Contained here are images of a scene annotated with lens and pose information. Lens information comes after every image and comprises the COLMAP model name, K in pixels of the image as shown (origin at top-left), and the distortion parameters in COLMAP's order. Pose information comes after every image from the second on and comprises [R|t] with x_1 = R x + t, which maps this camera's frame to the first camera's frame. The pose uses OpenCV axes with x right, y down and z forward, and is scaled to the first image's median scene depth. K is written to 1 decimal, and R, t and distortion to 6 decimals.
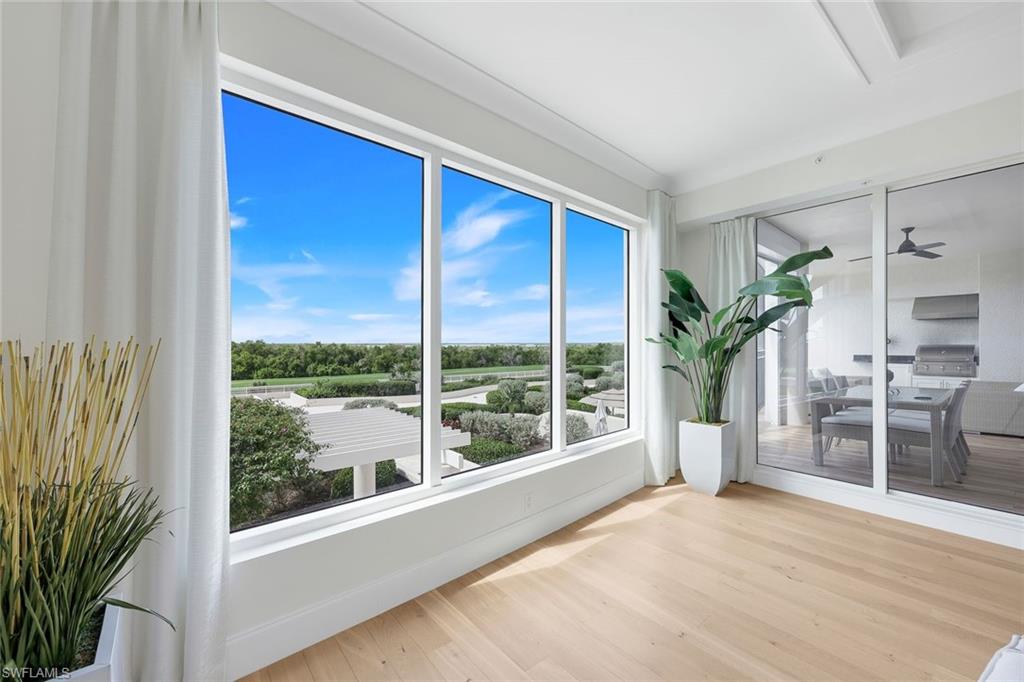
lens RADIAL K [[416.8, 0, 513.2], [0, 416.8, 342.5], [0, 0, 1]] dist [-0.000939, -0.000389]
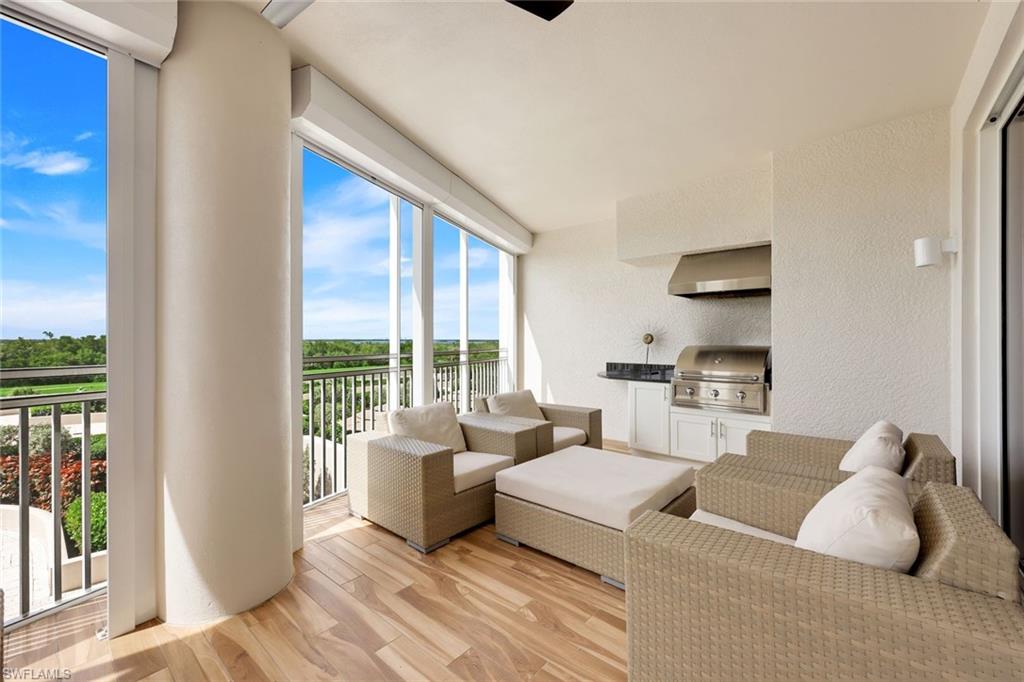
lens RADIAL K [[416.8, 0, 510.5], [0, 416.8, 338.8], [0, 0, 1]] dist [-0.000939, -0.000389]
pose [[0.980915, 0.004314, 0.194389, 0.663020], [-0.004147, 0.999991, -0.001266, -0.001251], [-0.194393, 0.000436, 0.980924, 0.534250]]
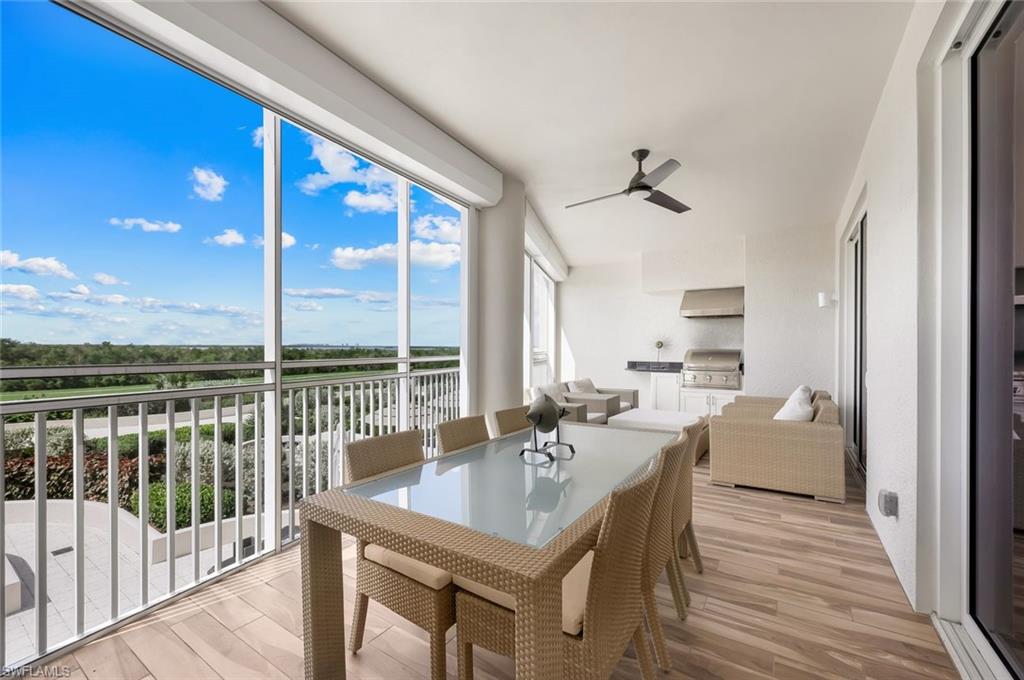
lens RADIAL K [[415.4, 0, 515.9], [0, 415.4, 346.4], [0, 0, 1]] dist [0.000717, 0.000211]
pose [[0.951712, 0.005878, 0.306936, 0.407587], [-0.006632, 0.999977, 0.001412, 0.001672], [-0.306920, -0.003379, 0.951729, 0.333351]]
